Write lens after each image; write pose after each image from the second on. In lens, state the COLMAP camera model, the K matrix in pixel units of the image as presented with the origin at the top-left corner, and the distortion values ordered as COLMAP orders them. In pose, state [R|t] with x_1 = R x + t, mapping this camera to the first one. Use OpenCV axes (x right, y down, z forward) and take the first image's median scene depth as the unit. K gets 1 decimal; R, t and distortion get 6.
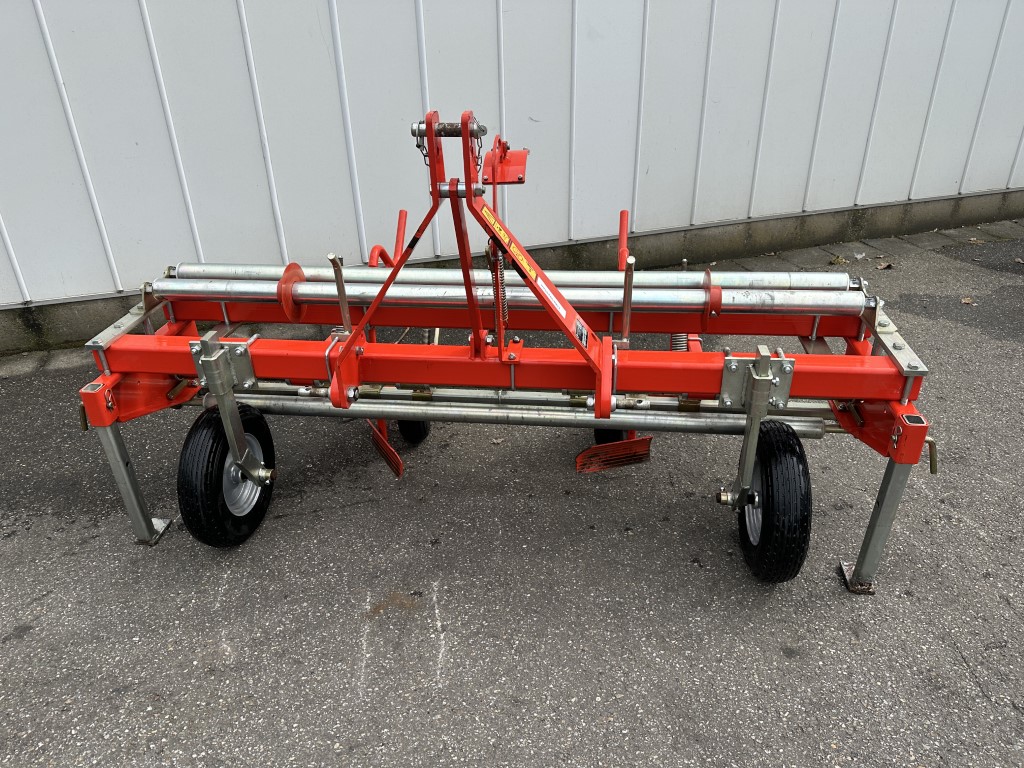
lens RADIAL K [[731.0, 0, 503.3], [0, 731.0, 386.2], [0, 0, 1]] dist [0.007851, -0.017098]
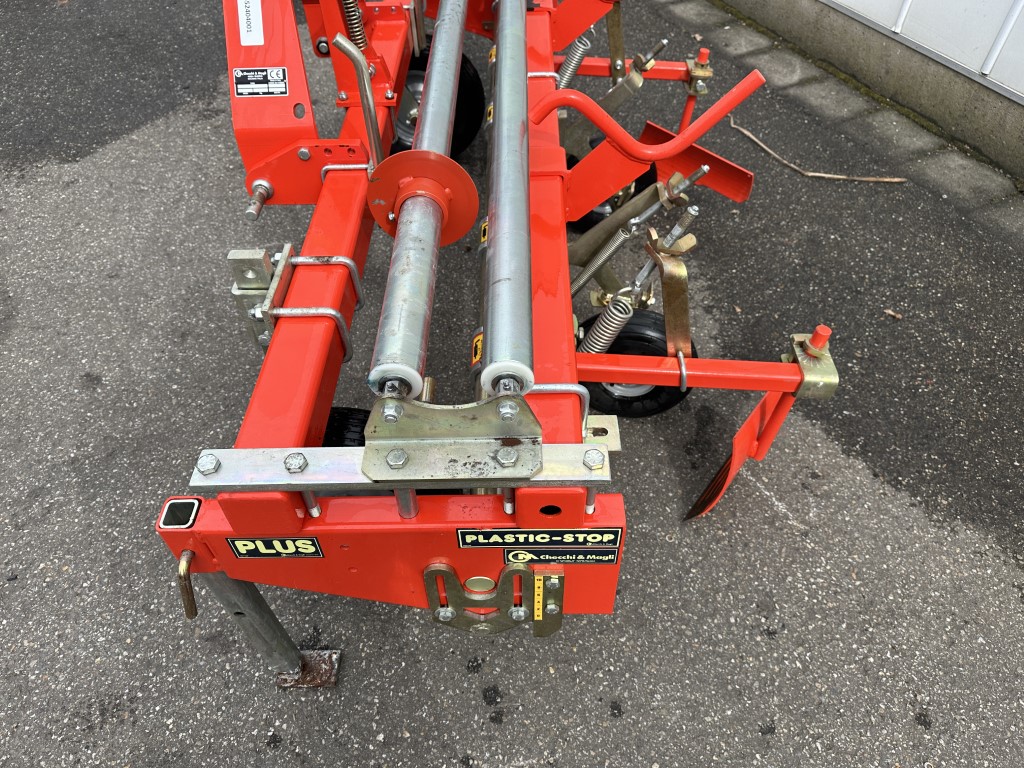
lens RADIAL K [[731.0, 0, 486.2], [0, 731.0, 382.8], [0, 0, 1]] dist [0.007851, -0.017098]
pose [[0.107413, 0.746400, -0.656772, 0.705454], [-0.456536, 0.623859, 0.634330, -0.377190], [0.883197, 0.231705, 0.407769, 0.767799]]
